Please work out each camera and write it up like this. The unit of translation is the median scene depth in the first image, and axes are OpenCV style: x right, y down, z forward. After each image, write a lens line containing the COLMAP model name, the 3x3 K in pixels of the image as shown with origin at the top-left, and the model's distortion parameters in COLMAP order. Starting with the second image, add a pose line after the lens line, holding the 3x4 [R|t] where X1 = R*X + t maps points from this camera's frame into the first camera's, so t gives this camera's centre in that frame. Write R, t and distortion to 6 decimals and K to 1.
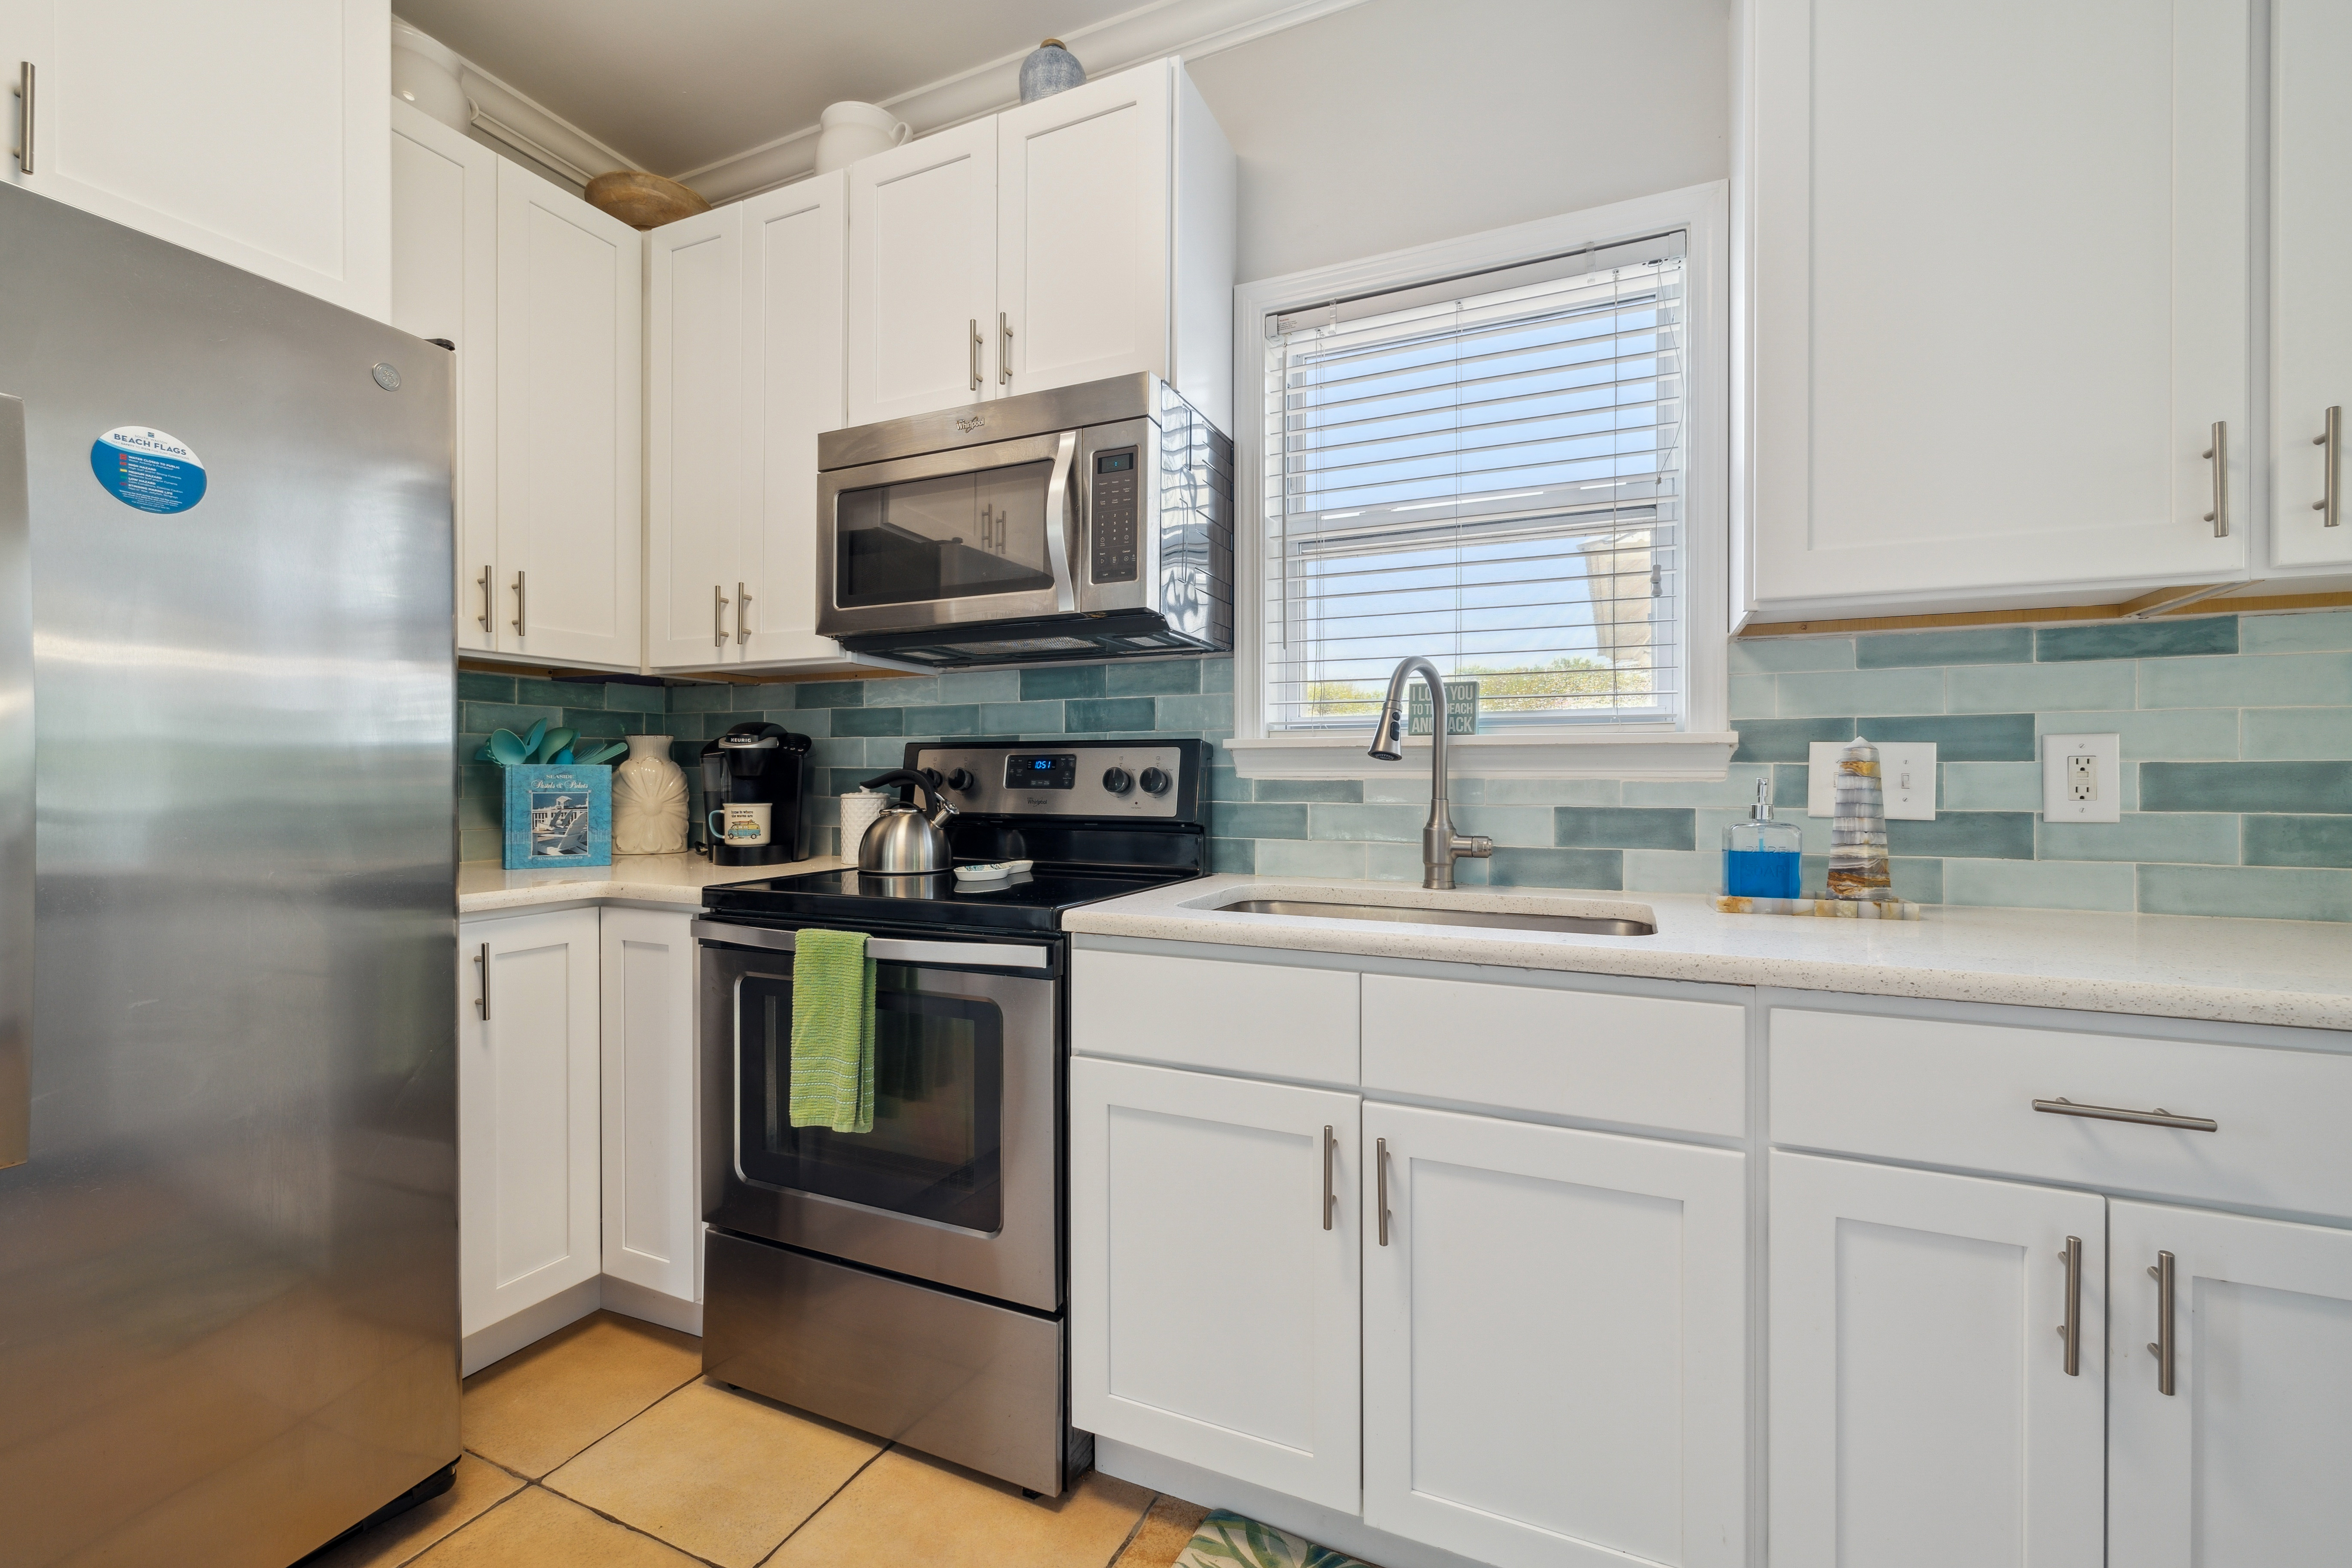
lens RADIAL K [[990.7, 0, 1167.7], [0, 990.7, 777.2], [0, 0, 1]] dist [-0.000420, 0.000224]
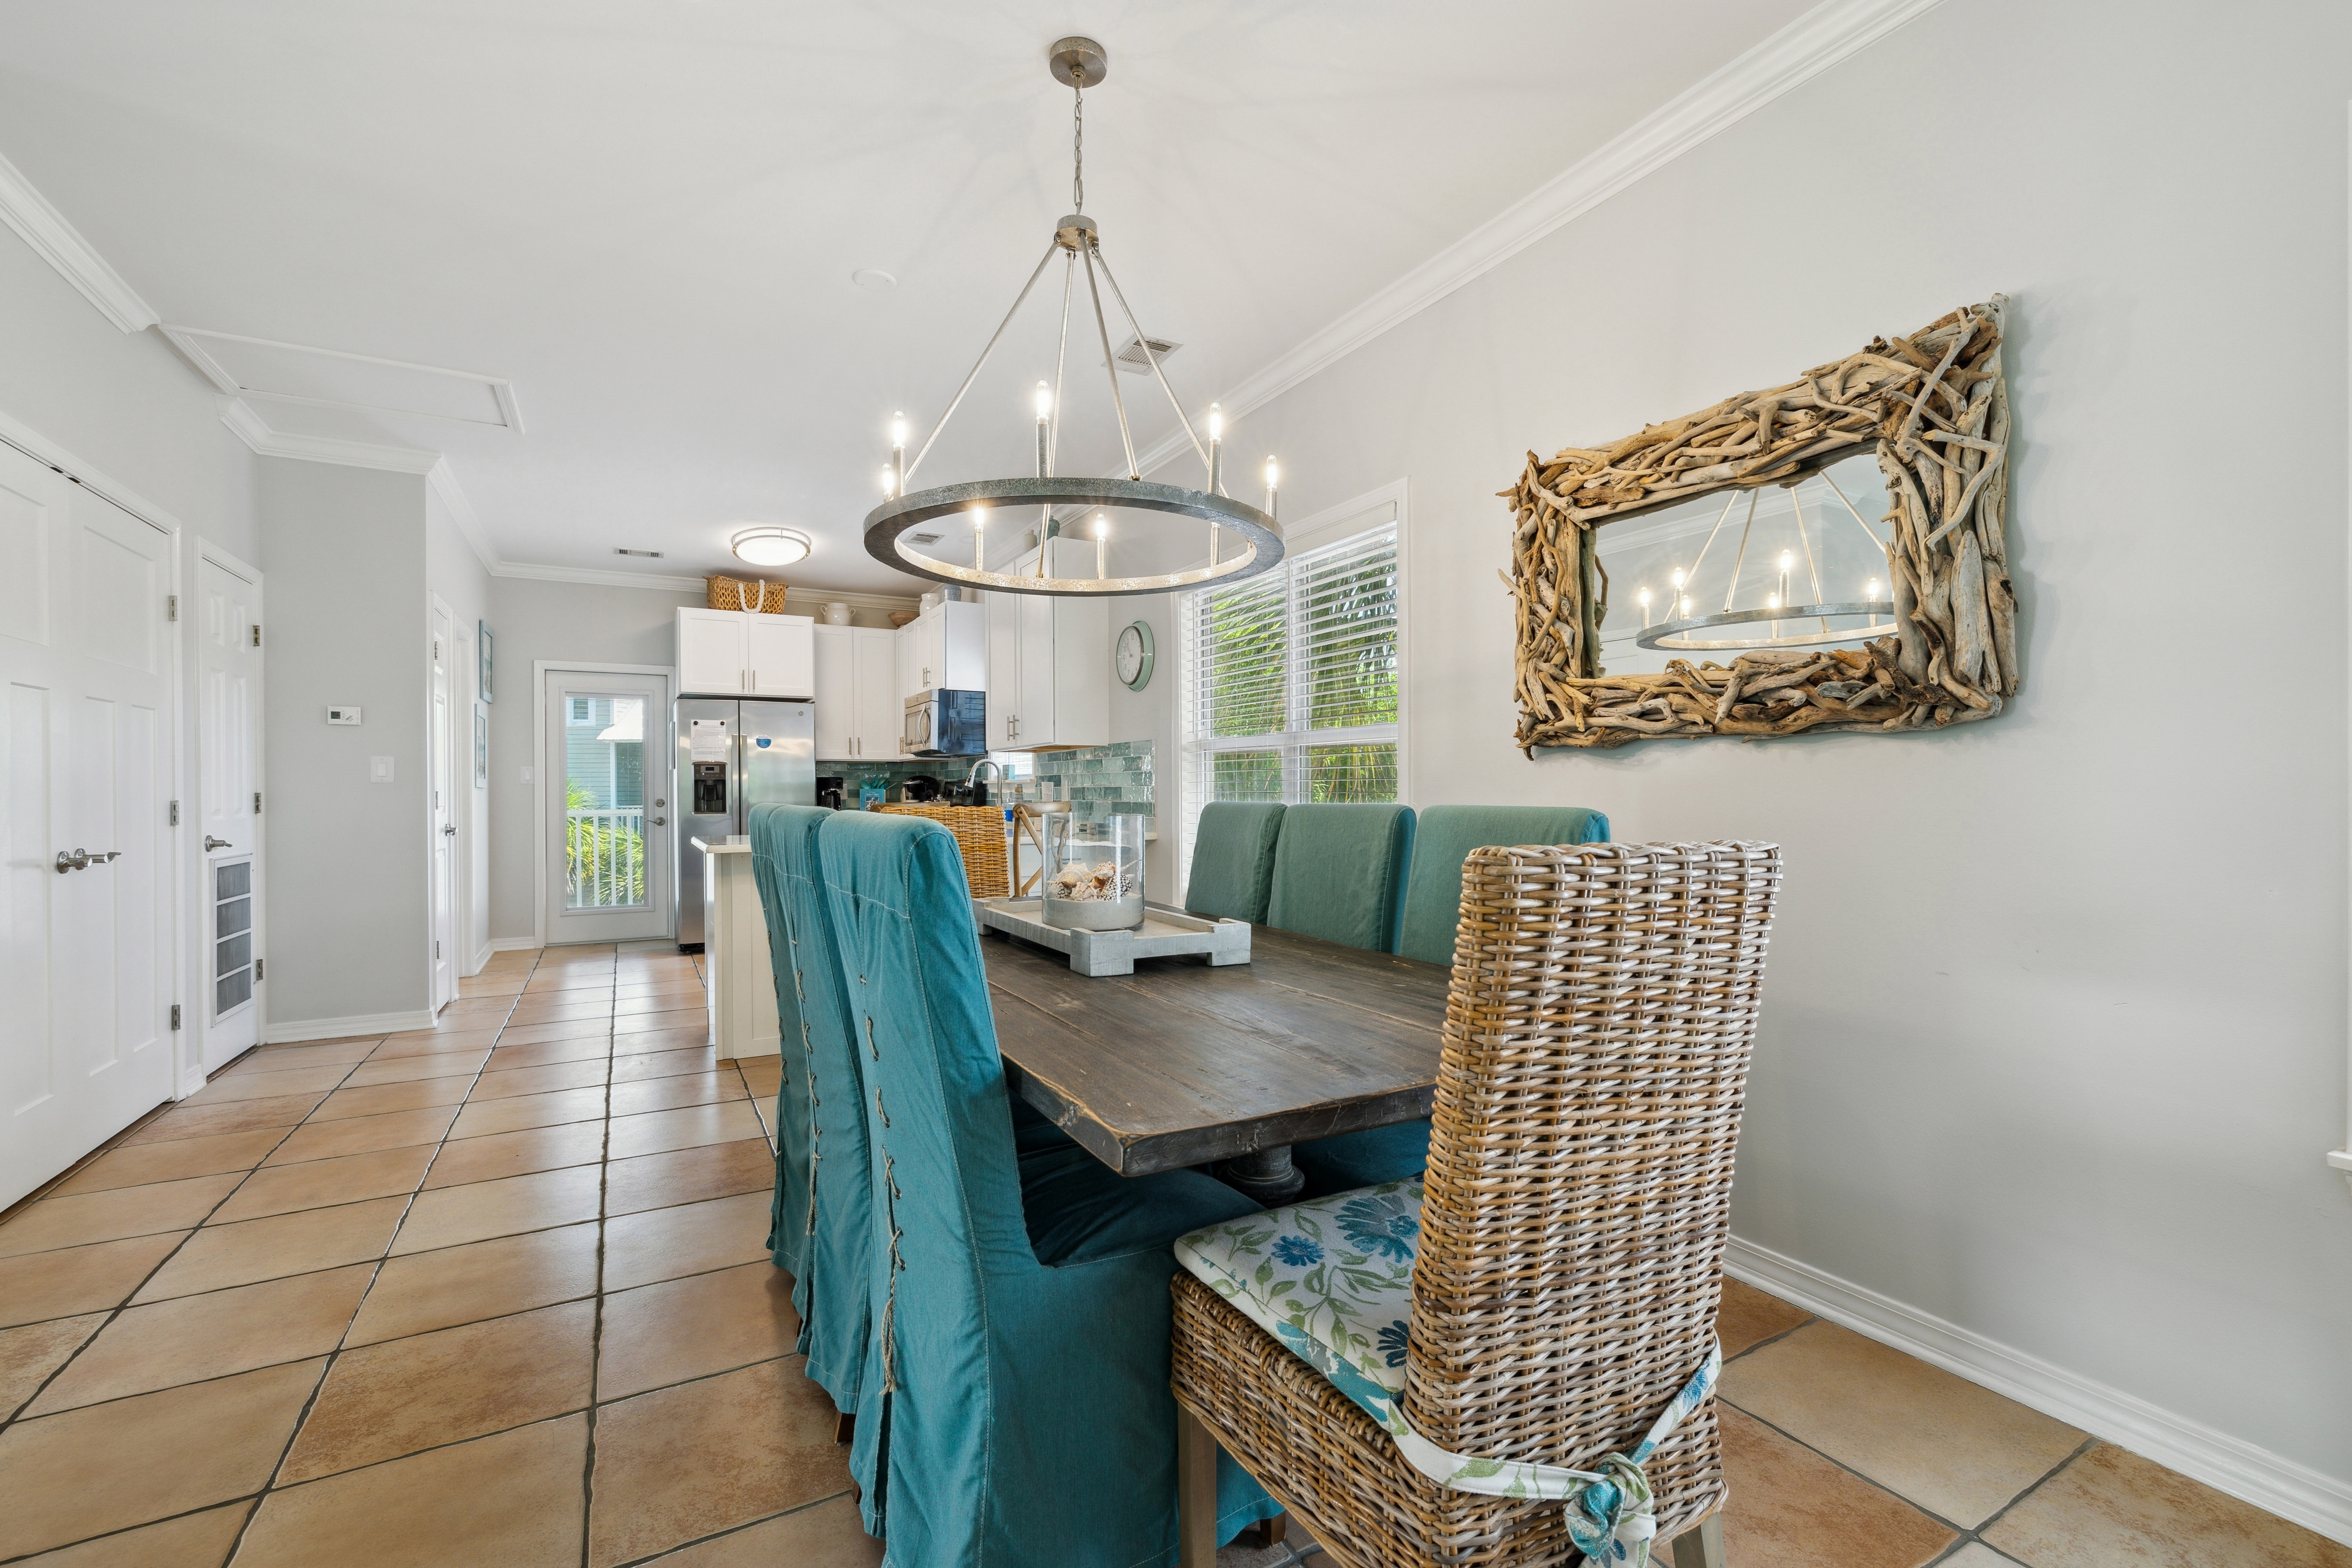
lens RADIAL K [[999.5, 0, 1172.9], [0, 999.5, 793.2], [0, 0, 1]] dist [0.002150, 0.000173]
pose [[0.806670, -0.002892, -0.590994, 2.965861], [0.005434, 0.999982, 0.002523, 0.000685], [0.590976, -0.005247, 0.806672, -1.577445]]
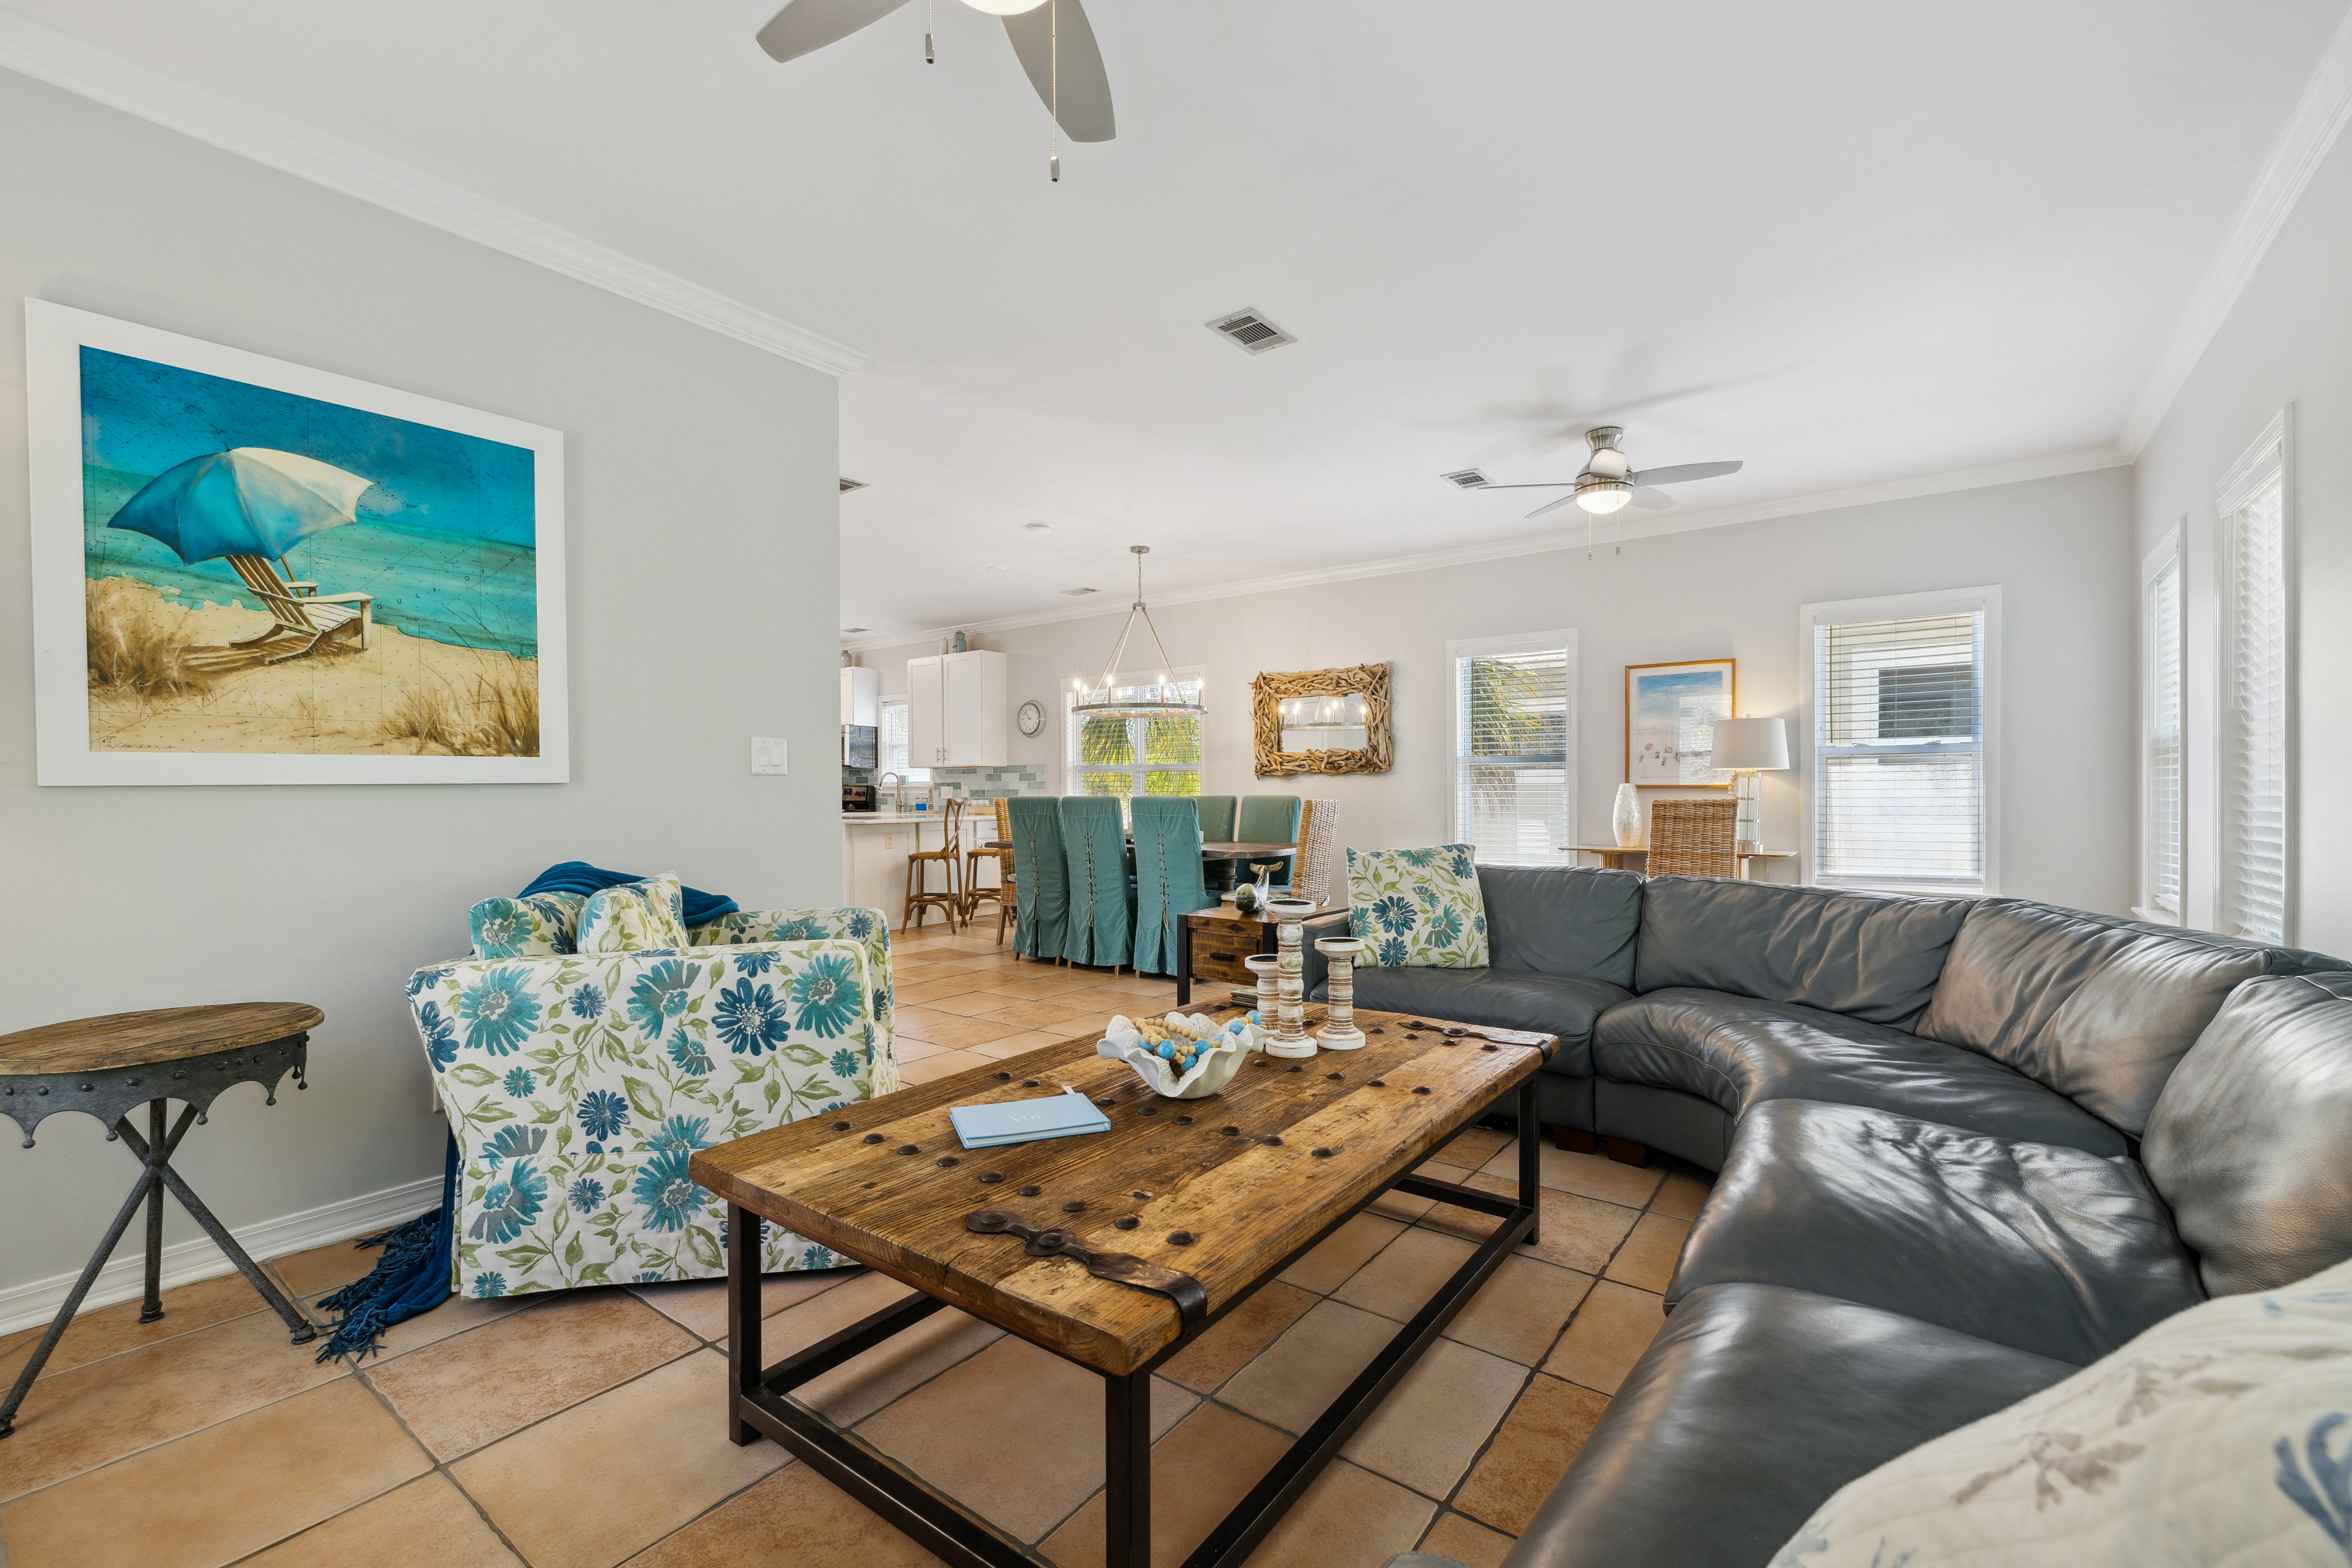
lens RADIAL K [[976.6, 0, 1176.0], [0, 976.6, 784.0], [0, 0, 1]] dist [-0.000456, 0.000140]
pose [[0.979004, -0.005539, -0.203768, 3.004627], [0.003058, 0.999917, -0.012489, 0.025092], [0.203820, 0.011604, 0.978940, -4.078845]]
